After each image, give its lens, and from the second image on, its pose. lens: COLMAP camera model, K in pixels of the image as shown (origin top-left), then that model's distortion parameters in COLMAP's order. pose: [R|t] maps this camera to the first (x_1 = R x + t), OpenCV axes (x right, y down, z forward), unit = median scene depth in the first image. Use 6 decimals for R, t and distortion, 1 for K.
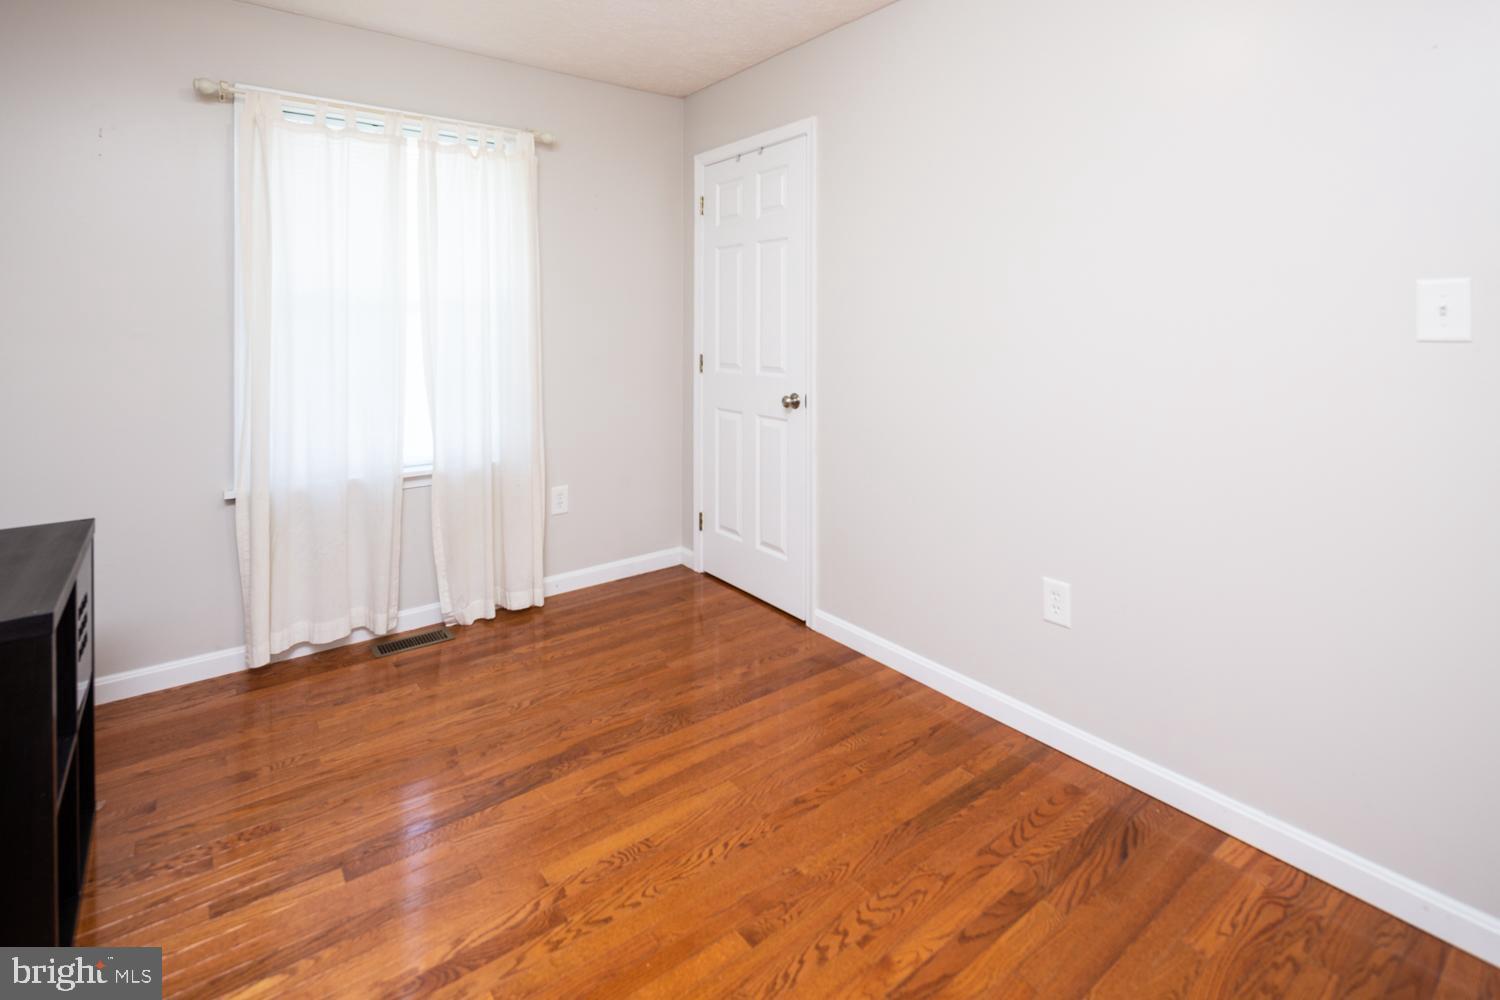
lens RADIAL K [[726.3, 0, 737.3], [0, 726.3, 318.6], [0, 0, 1]] dist [0.004661, -0.001431]
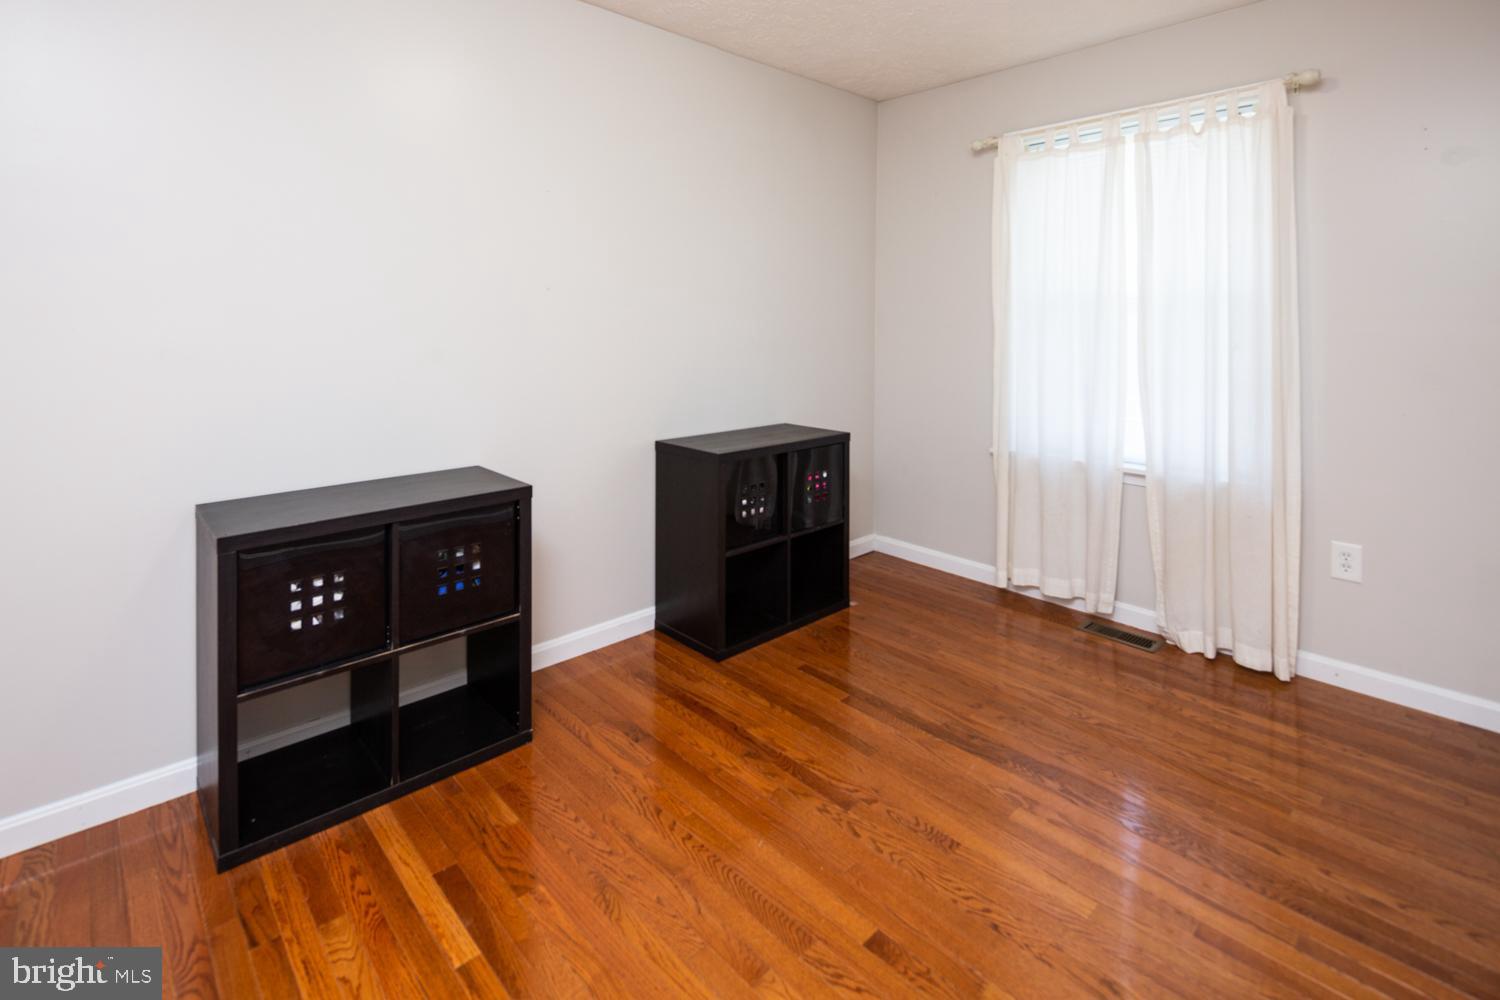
lens RADIAL K [[726.3, 0, 737.3], [0, 726.3, 318.6], [0, 0, 1]] dist [0.004661, -0.001431]
pose [[0.084186, -0.002107, -0.996448, 0.576803], [0.003522, 0.999992, -0.001817, 0.005482], [0.996444, -0.003357, 0.084193, 0.431975]]
